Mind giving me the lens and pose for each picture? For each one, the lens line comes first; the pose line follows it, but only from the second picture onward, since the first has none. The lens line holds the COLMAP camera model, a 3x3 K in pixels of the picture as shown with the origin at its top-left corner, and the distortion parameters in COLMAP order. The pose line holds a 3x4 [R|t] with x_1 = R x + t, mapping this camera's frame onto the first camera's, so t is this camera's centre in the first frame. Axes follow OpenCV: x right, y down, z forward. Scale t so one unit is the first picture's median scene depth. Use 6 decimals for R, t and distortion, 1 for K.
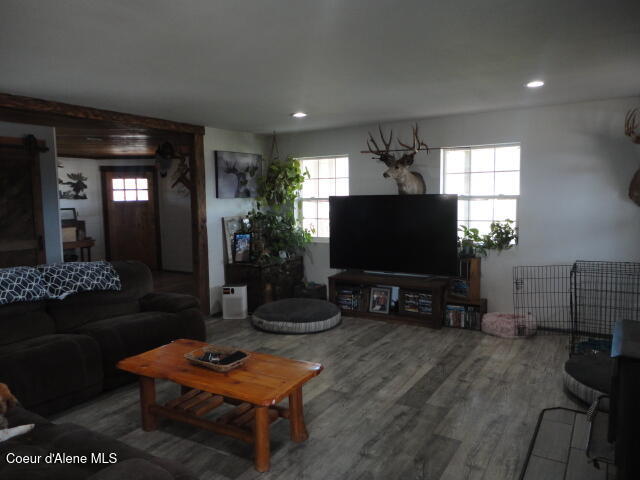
lens RADIAL K [[471.7, 0, 320.0], [0, 471.7, 240.0], [0, 0, 1]] dist [-0.007036, -0.003198]
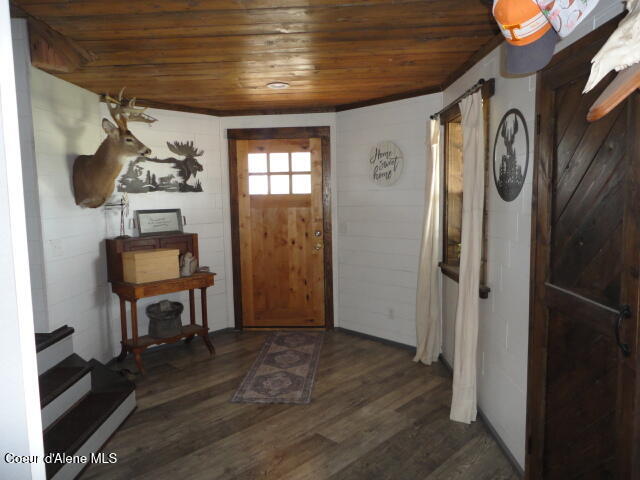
lens RADIAL K [[471.7, 0, 320.0], [0, 471.7, 240.0], [0, 0, 1]] dist [-0.007036, -0.003198]
pose [[0.972877, 0.021348, -0.230338, -0.251432], [-0.018054, 0.999703, 0.016400, -0.044878], [0.230619, -0.011797, 0.972973, 0.531270]]
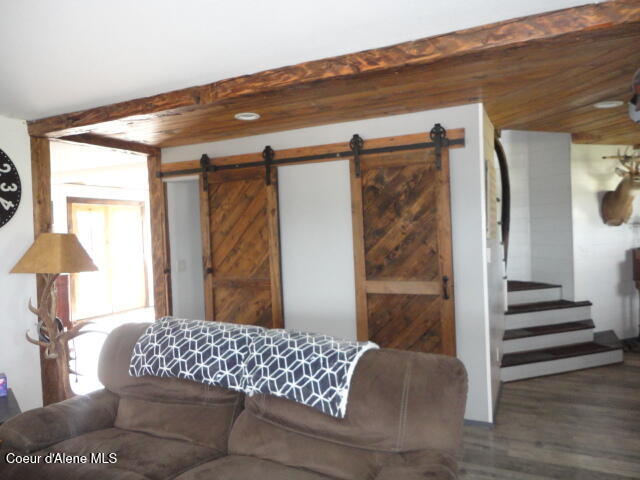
lens RADIAL K [[471.7, 0, 320.0], [0, 471.7, 240.0], [0, 0, 1]] dist [-0.007036, -0.003198]
pose [[0.105998, 0.034772, -0.993758, 0.018906], [-0.057362, 0.997938, 0.028800, -0.040426], [0.992710, 0.053952, 0.107774, 0.445507]]
